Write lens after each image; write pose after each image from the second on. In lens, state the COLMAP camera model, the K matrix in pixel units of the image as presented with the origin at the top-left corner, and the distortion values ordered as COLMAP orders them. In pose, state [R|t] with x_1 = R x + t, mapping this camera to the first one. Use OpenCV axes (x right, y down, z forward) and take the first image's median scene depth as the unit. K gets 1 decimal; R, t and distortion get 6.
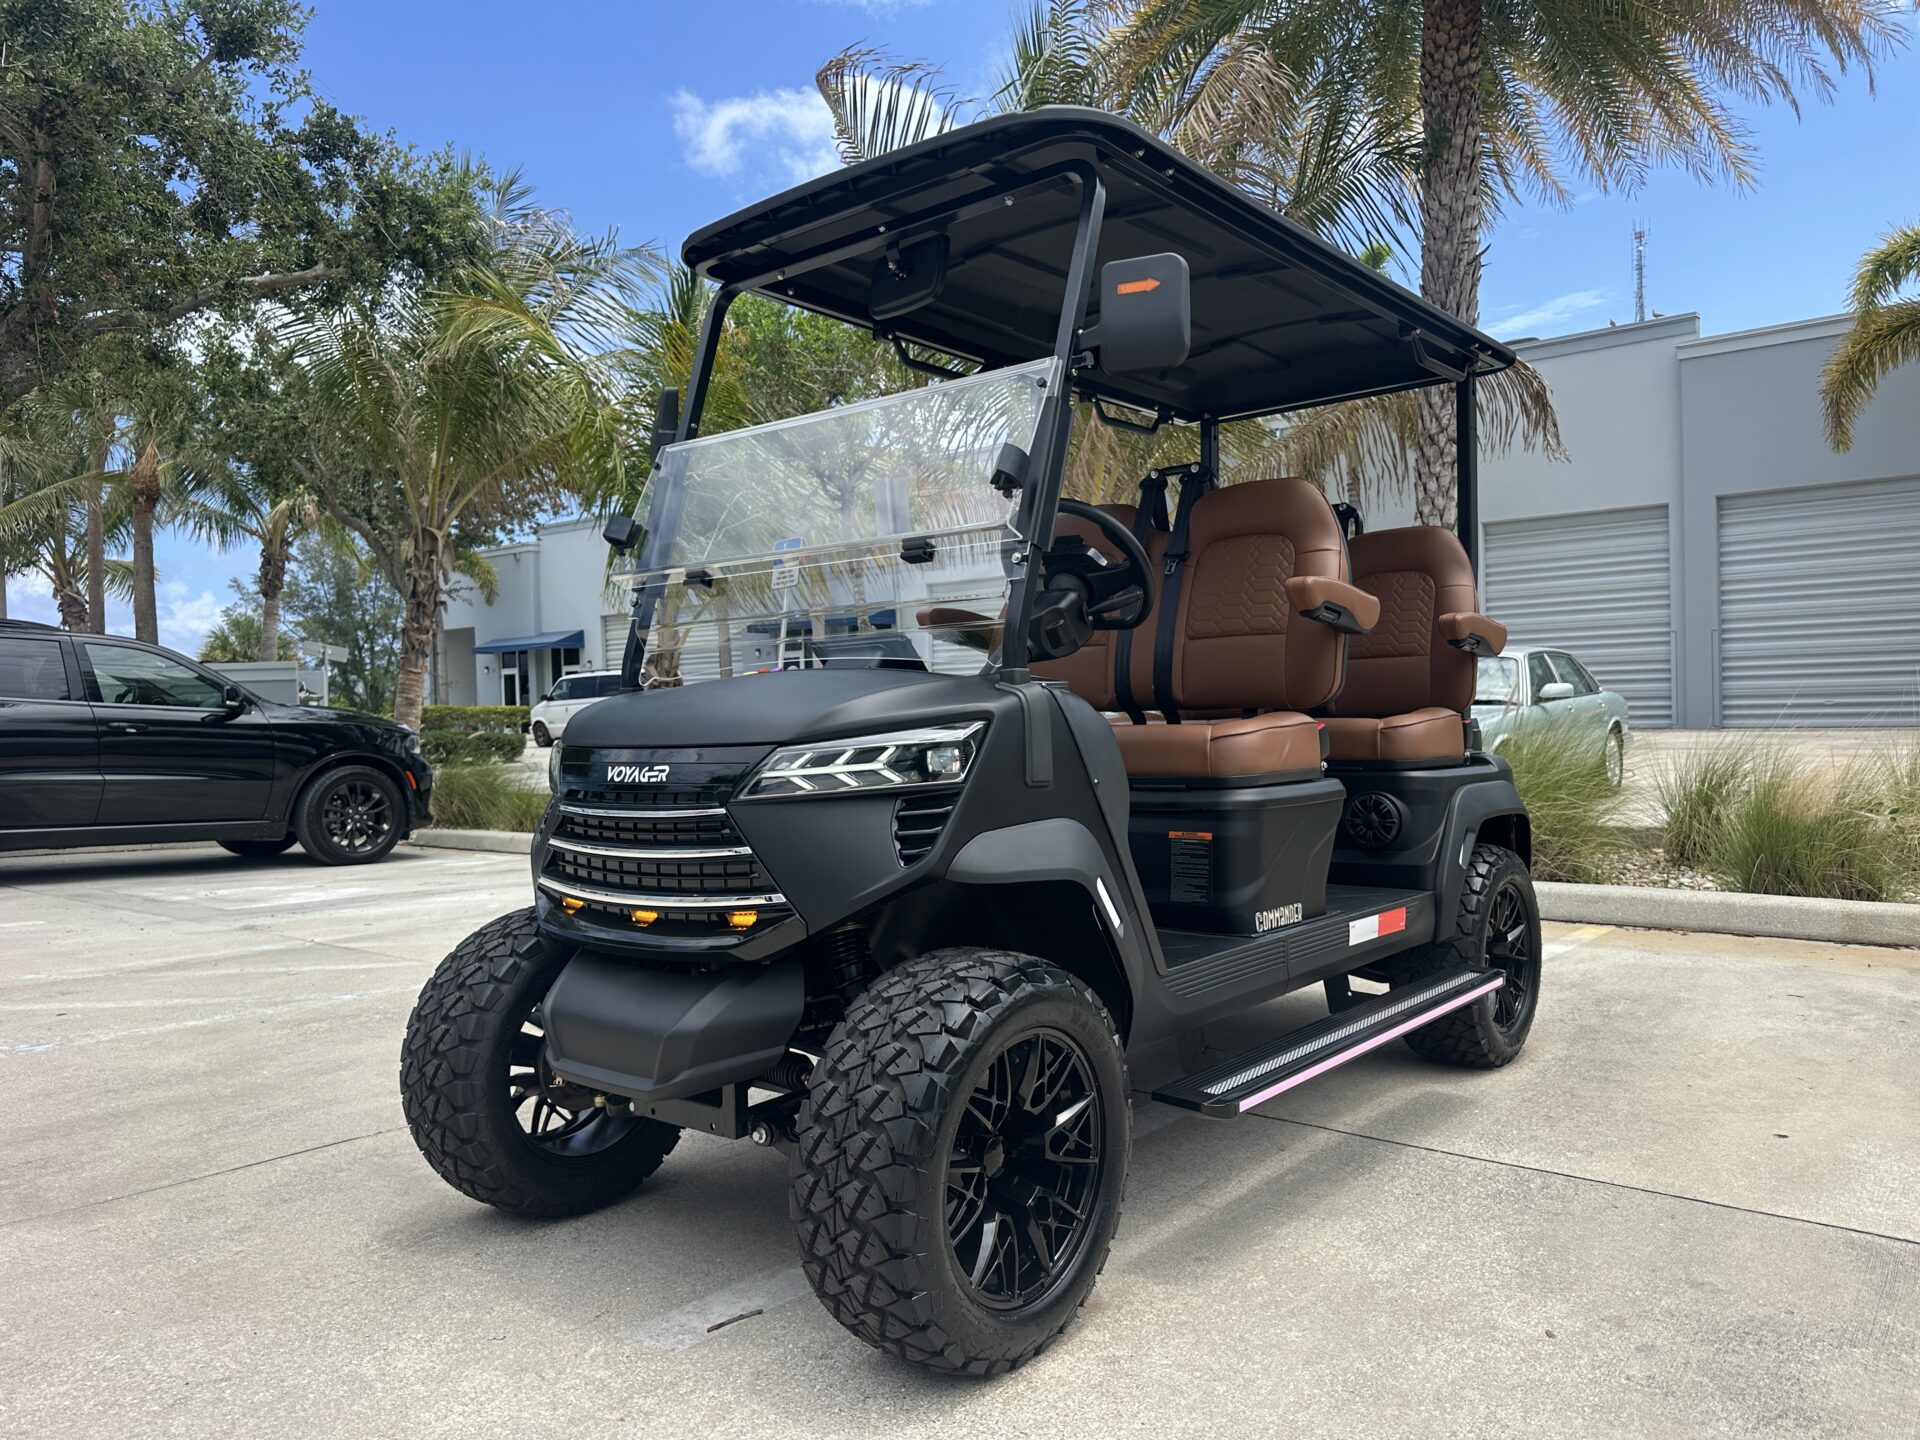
lens RADIAL K [[1374.3, 0, 966.9], [0, 1374.3, 722.4], [0, 0, 1]] dist [0.021749, -0.032313]
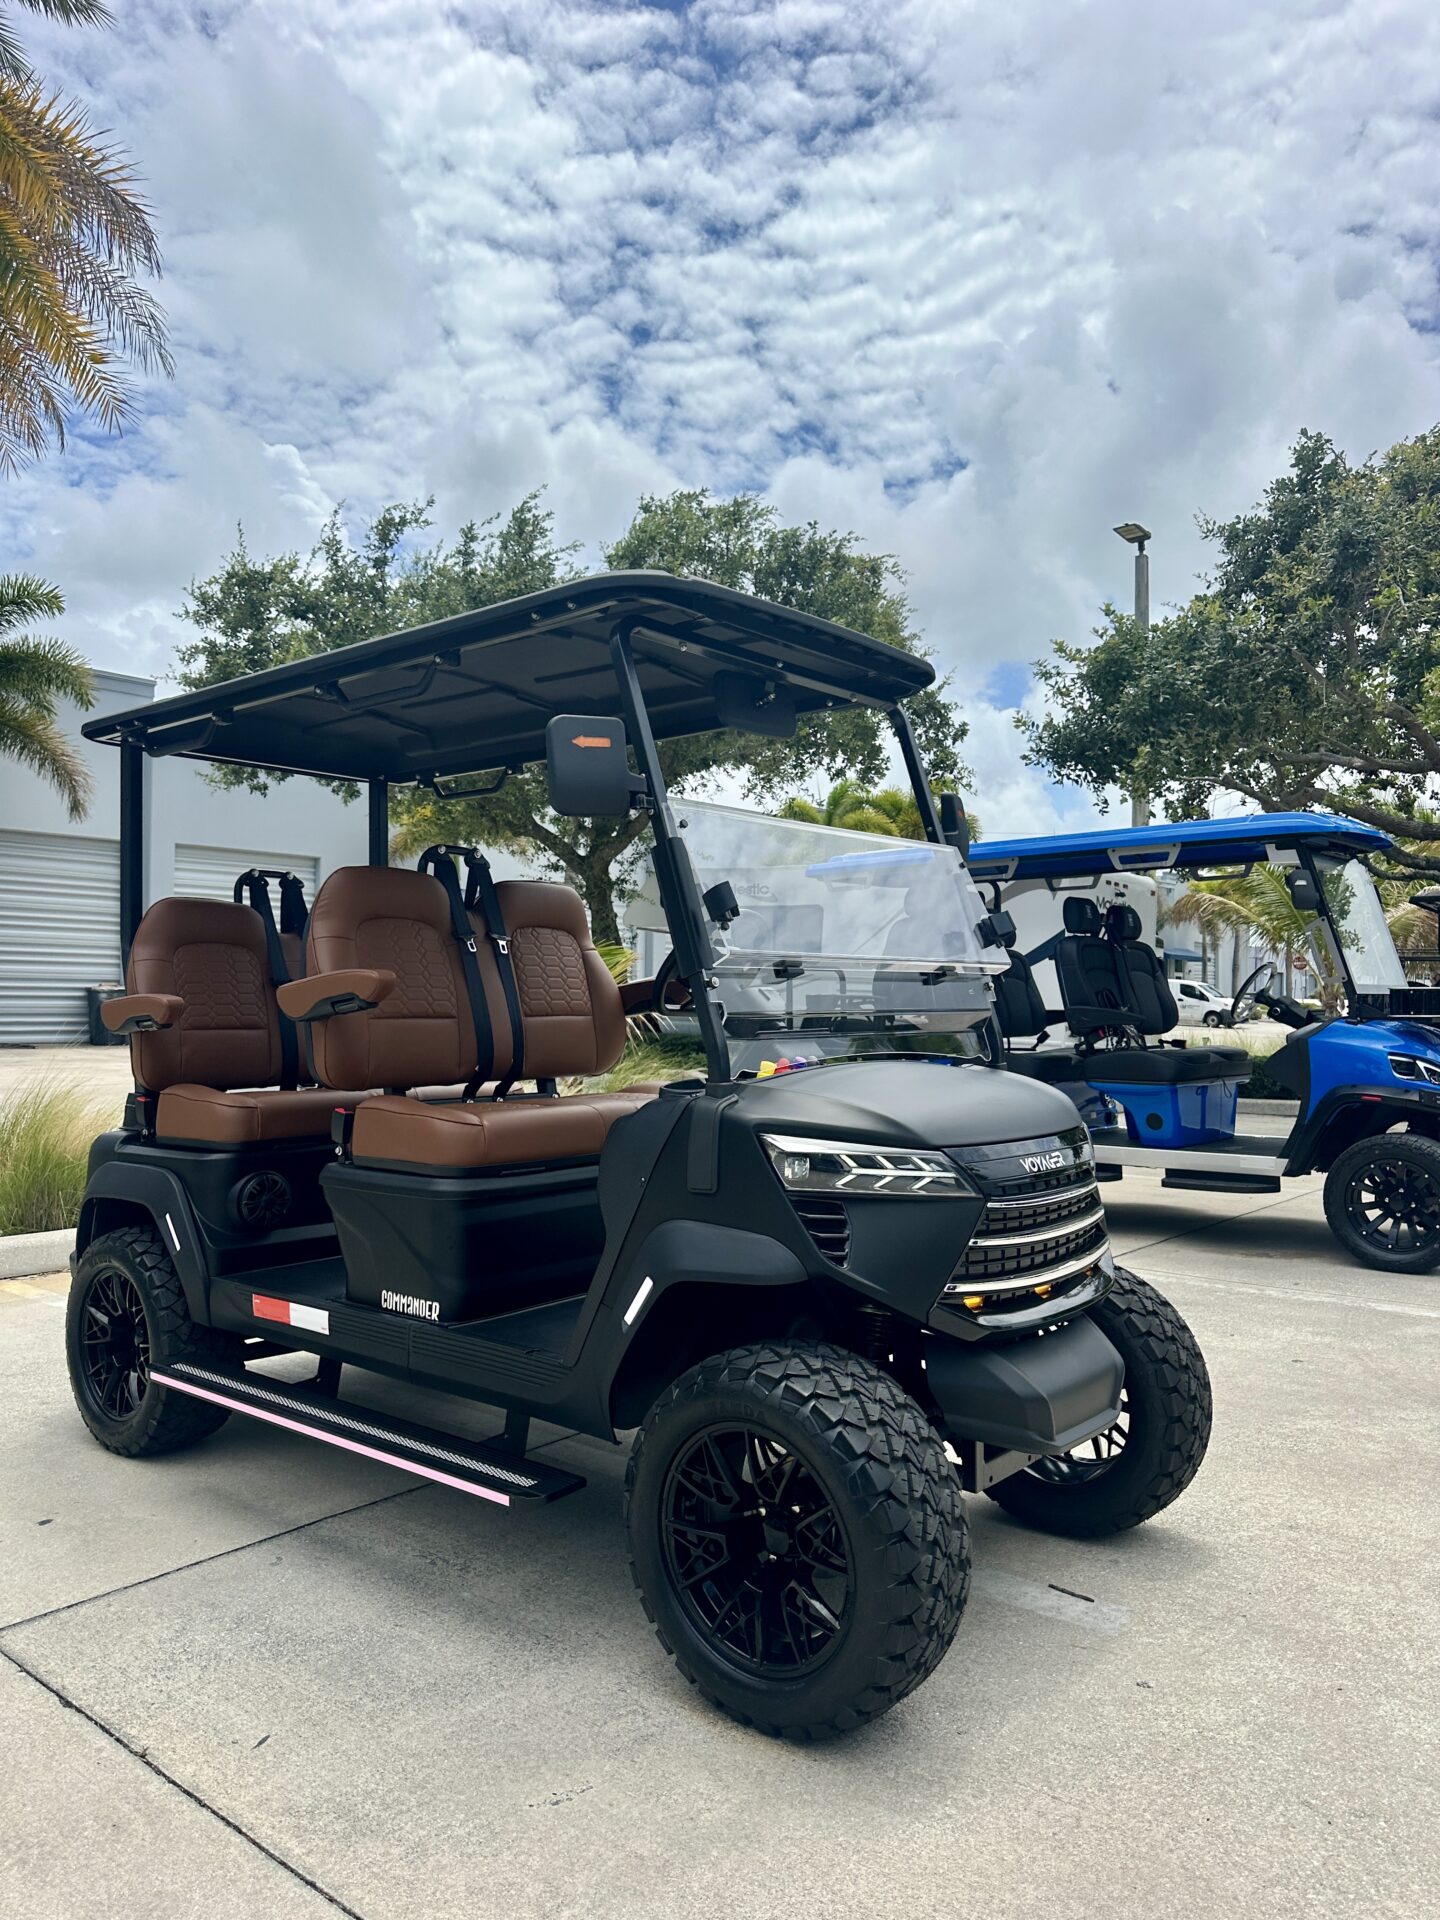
lens RADIAL K [[1374.3, 0, 710.3], [0, 1374.3, 939.4], [0, 0, 1]] dist [0.021749, -0.032313]
pose [[0.007766, 0.064747, 0.997872, -1.164747], [0.003162, 0.997895, -0.064773, -0.062084], [-0.999965, 0.003659, 0.007545, 1.050224]]
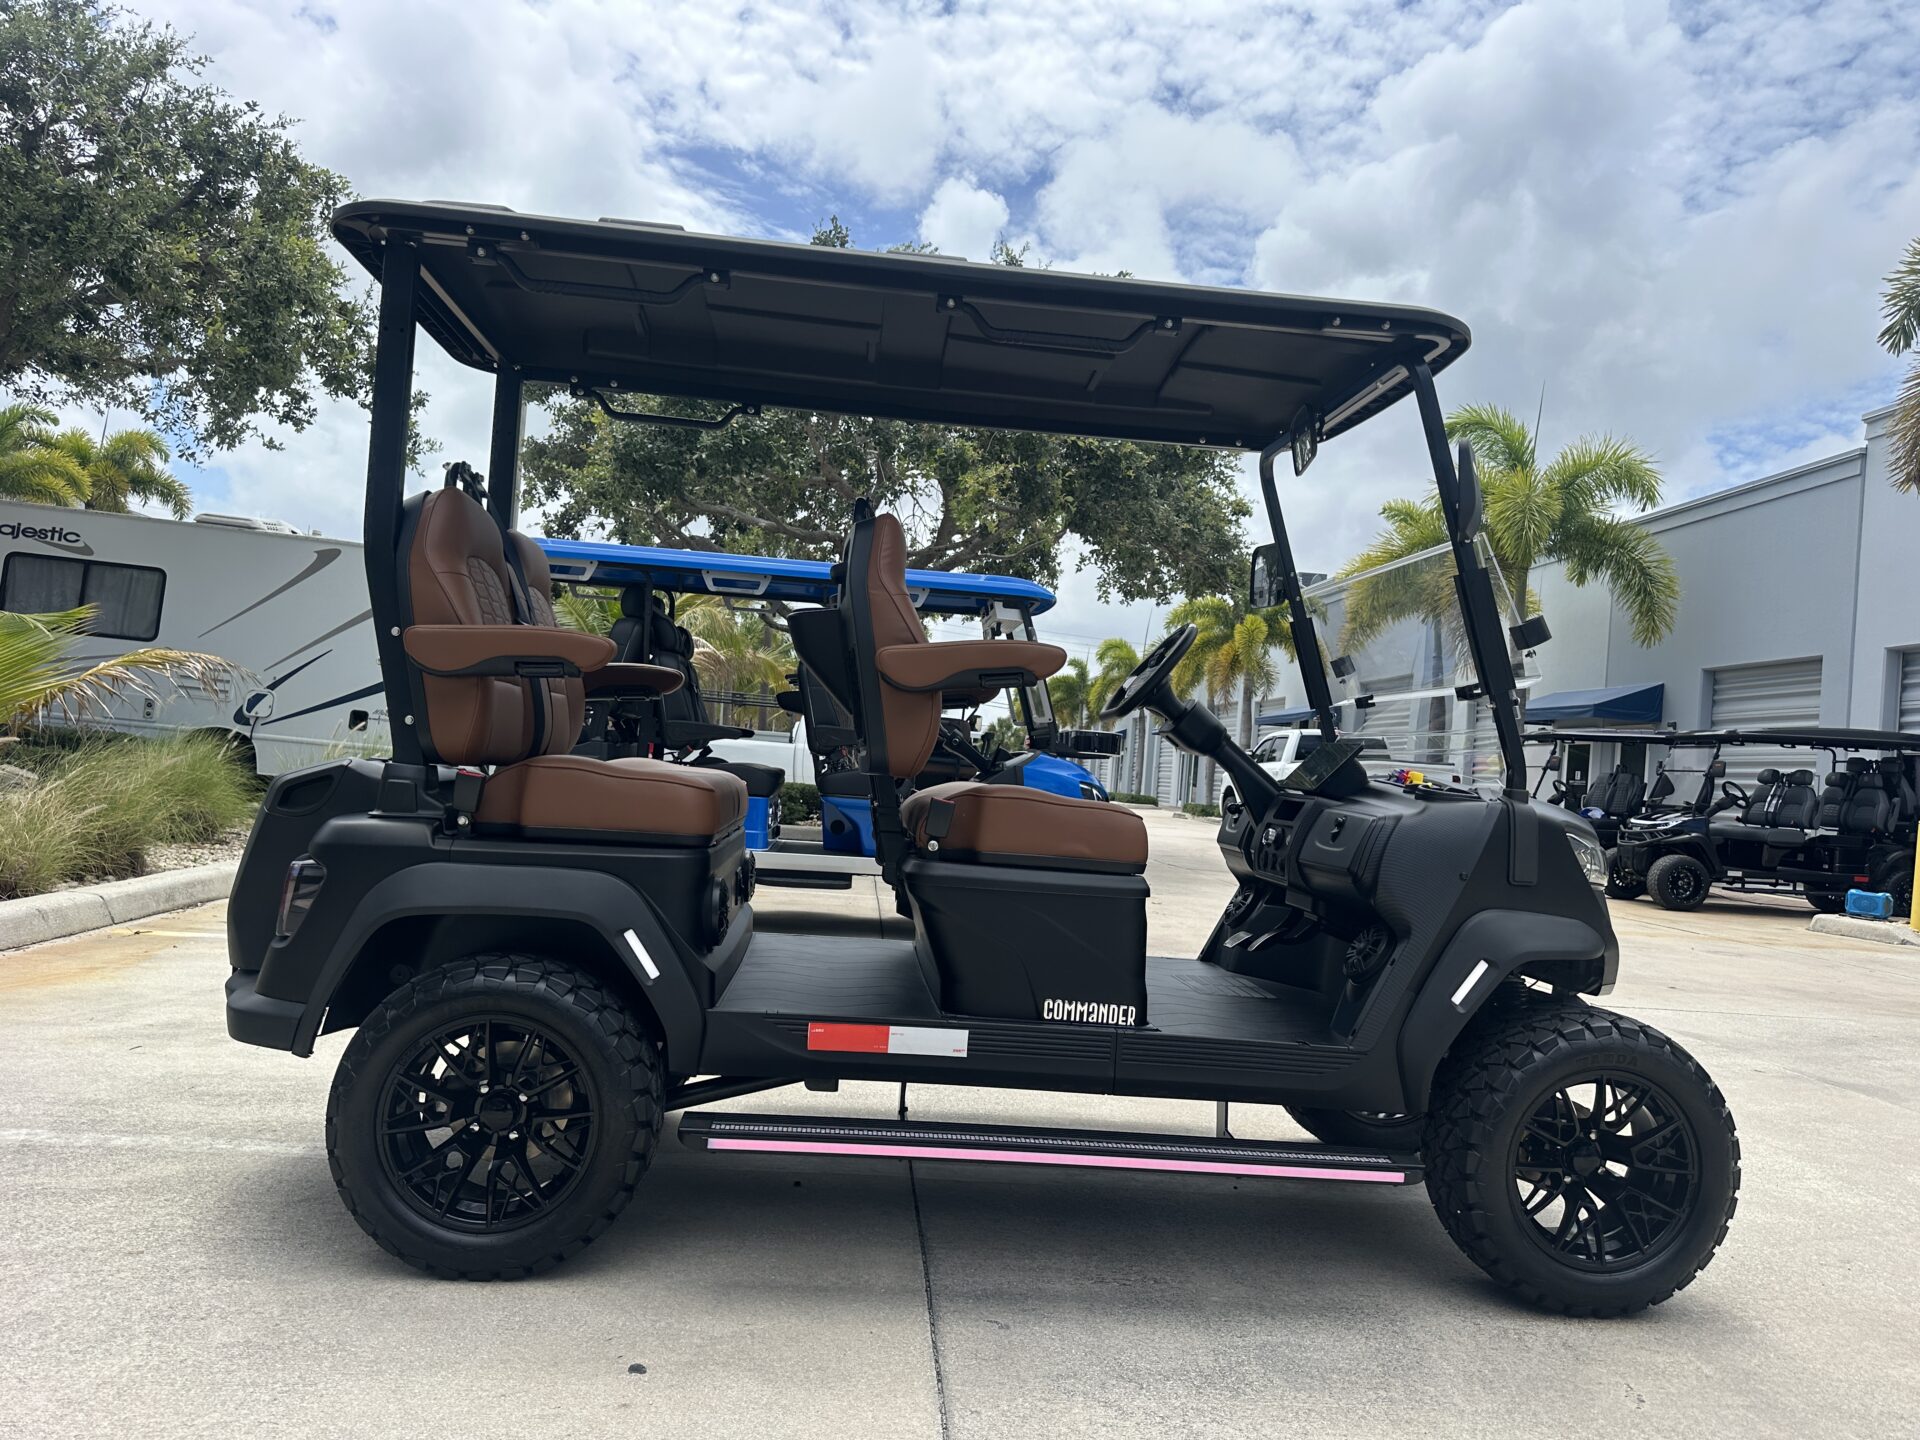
lens RADIAL K [[1374.3, 0, 976.1], [0, 1374.3, 688.2], [0, 0, 1]] dist [0.021749, -0.032313]
pose [[-0.715497, 0.005778, 0.698592, -0.699071], [-0.058683, 0.995935, -0.068341, -0.007760], [-0.696146, -0.089893, -0.712250, 2.095546]]
